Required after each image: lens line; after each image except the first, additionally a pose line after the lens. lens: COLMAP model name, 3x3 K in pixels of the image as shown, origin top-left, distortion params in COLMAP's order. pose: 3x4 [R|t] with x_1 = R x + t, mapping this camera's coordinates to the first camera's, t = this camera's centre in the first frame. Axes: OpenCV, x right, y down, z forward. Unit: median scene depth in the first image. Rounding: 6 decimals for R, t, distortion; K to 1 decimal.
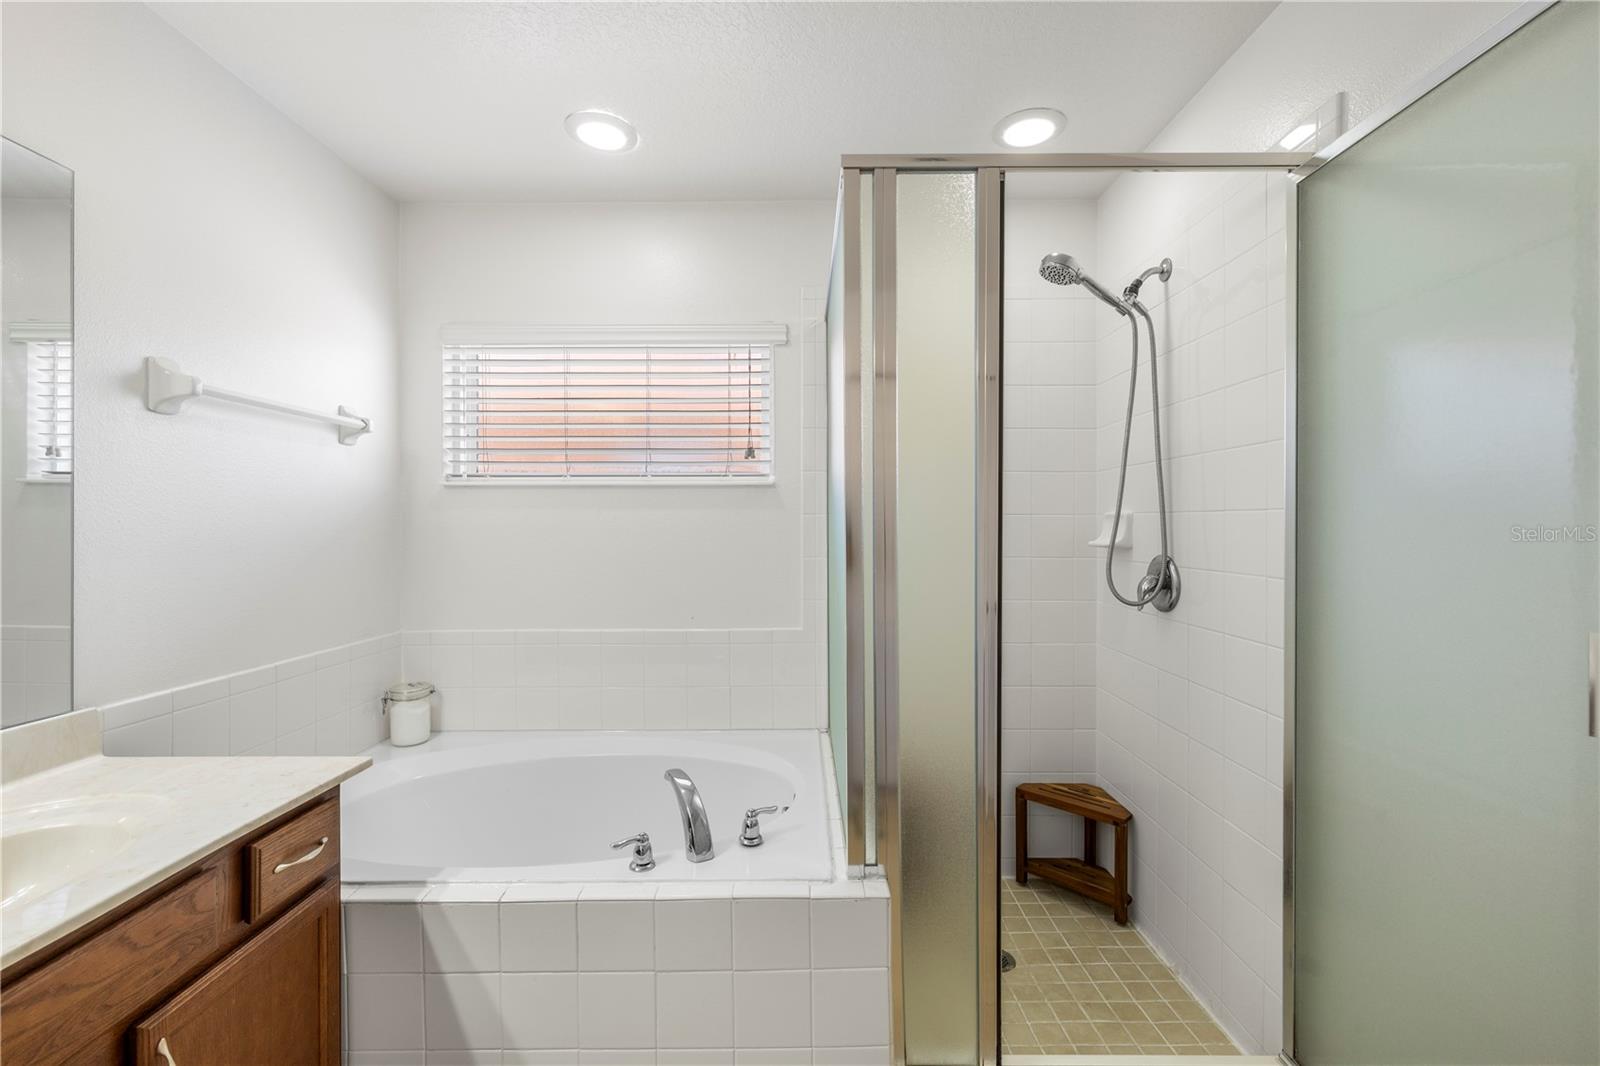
lens RADIAL K [[668.5, 0, 797.2], [0, 668.5, 529.5], [0, 0, 1]] dist [0.000210, -0.000162]
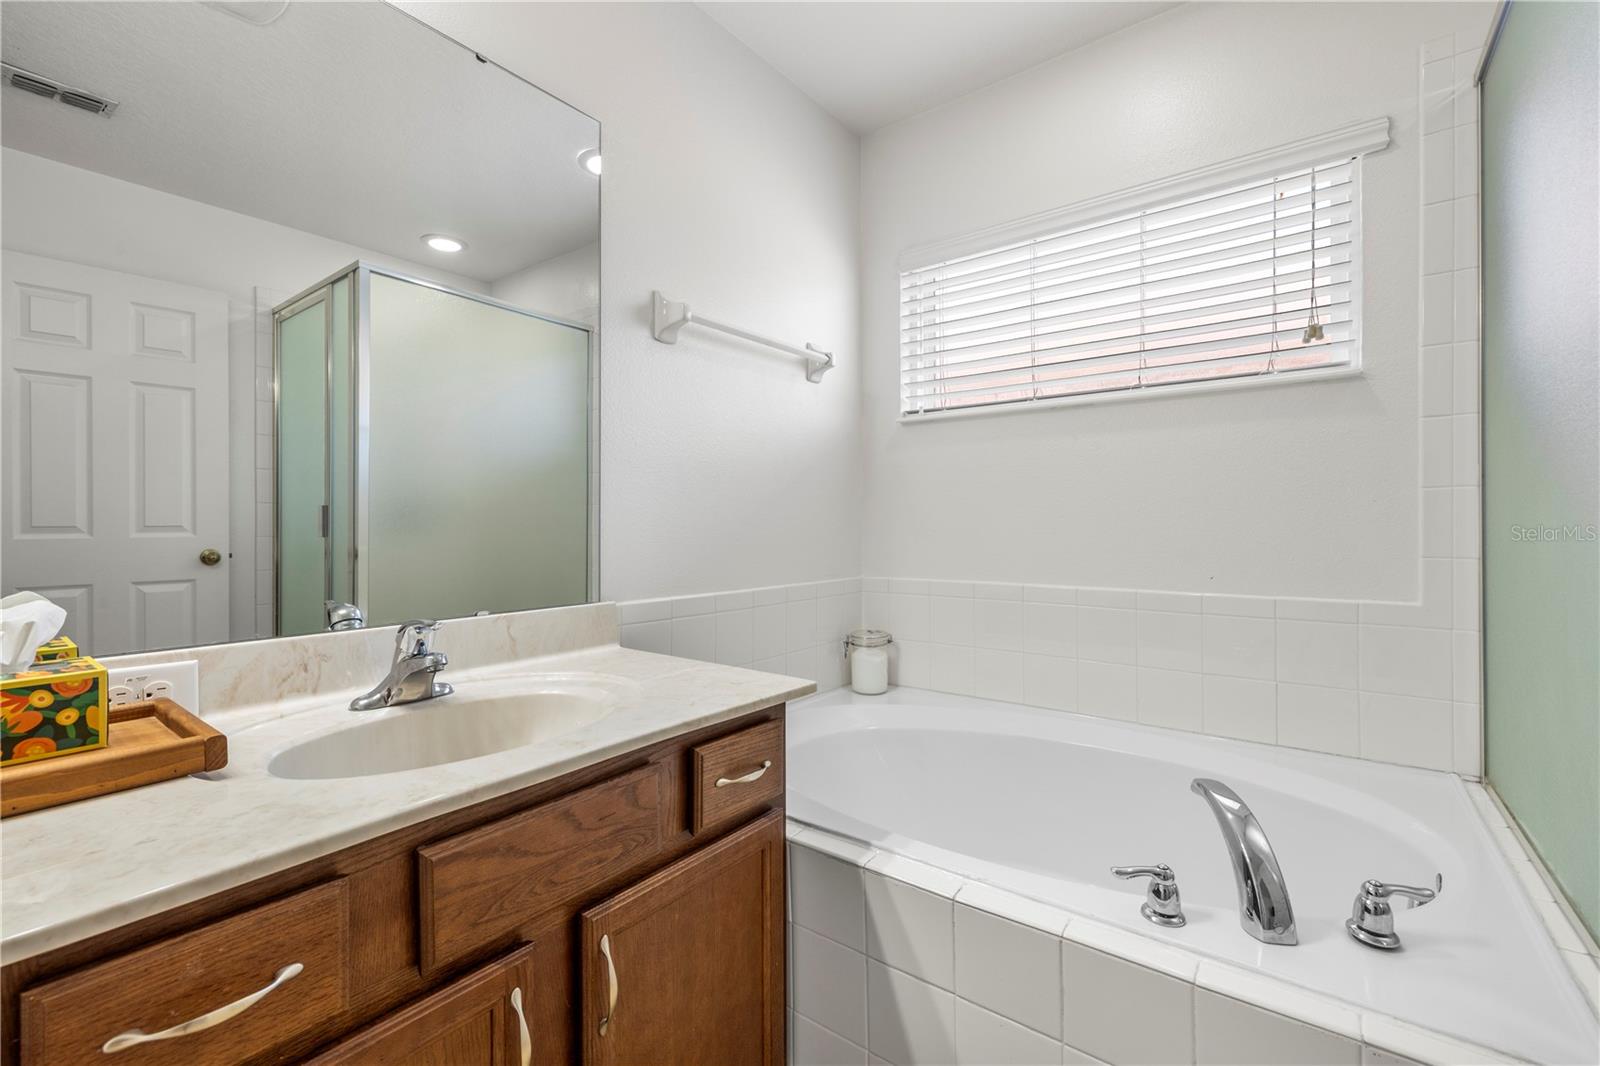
lens RADIAL K [[668.5, 0, 797.2], [0, 668.5, 529.5], [0, 0, 1]] dist [0.000210, -0.000162]
pose [[0.792046, 0.002883, -0.610454, -0.131300], [-0.000763, 0.999993, 0.003732, 0.143622], [0.610460, -0.002490, 0.792043, 0.307567]]
